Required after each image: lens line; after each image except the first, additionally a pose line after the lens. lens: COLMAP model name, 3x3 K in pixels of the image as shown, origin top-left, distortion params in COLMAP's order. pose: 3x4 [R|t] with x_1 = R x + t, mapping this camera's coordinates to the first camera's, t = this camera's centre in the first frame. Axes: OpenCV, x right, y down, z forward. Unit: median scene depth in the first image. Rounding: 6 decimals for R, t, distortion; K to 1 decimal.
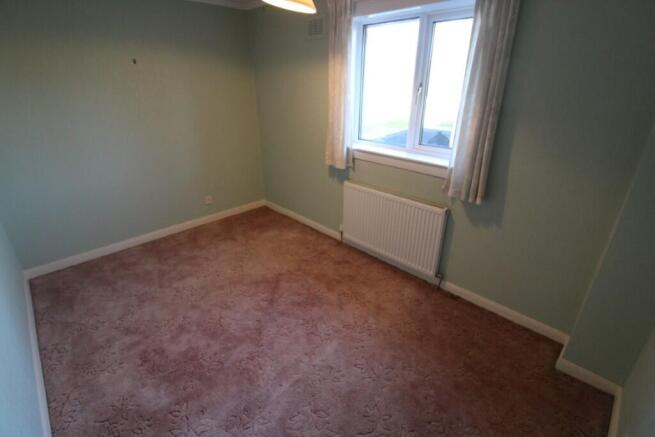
lens RADIAL K [[304.9, 0, 328.5], [0, 304.9, 214.6], [0, 0, 1]] dist [0.000566, -0.018418]
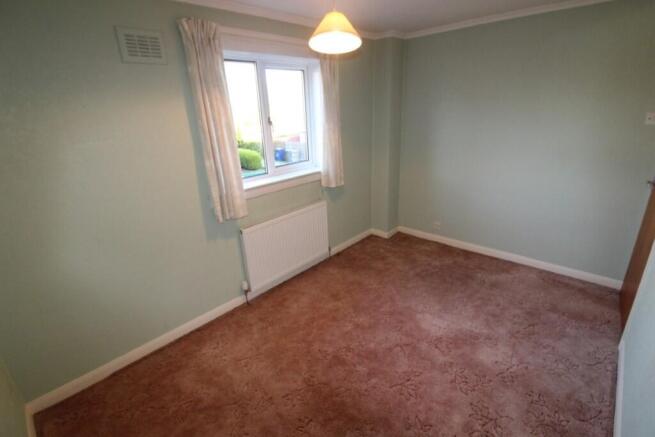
lens RADIAL K [[304.9, 0, 328.5], [0, 304.9, 214.6], [0, 0, 1]] dist [0.000566, -0.018418]
pose [[-0.036428, -0.331257, 0.942837, -0.866113], [0.446007, 0.838899, 0.311972, -0.350828], [-0.894288, 0.431877, 0.117184, 0.760658]]
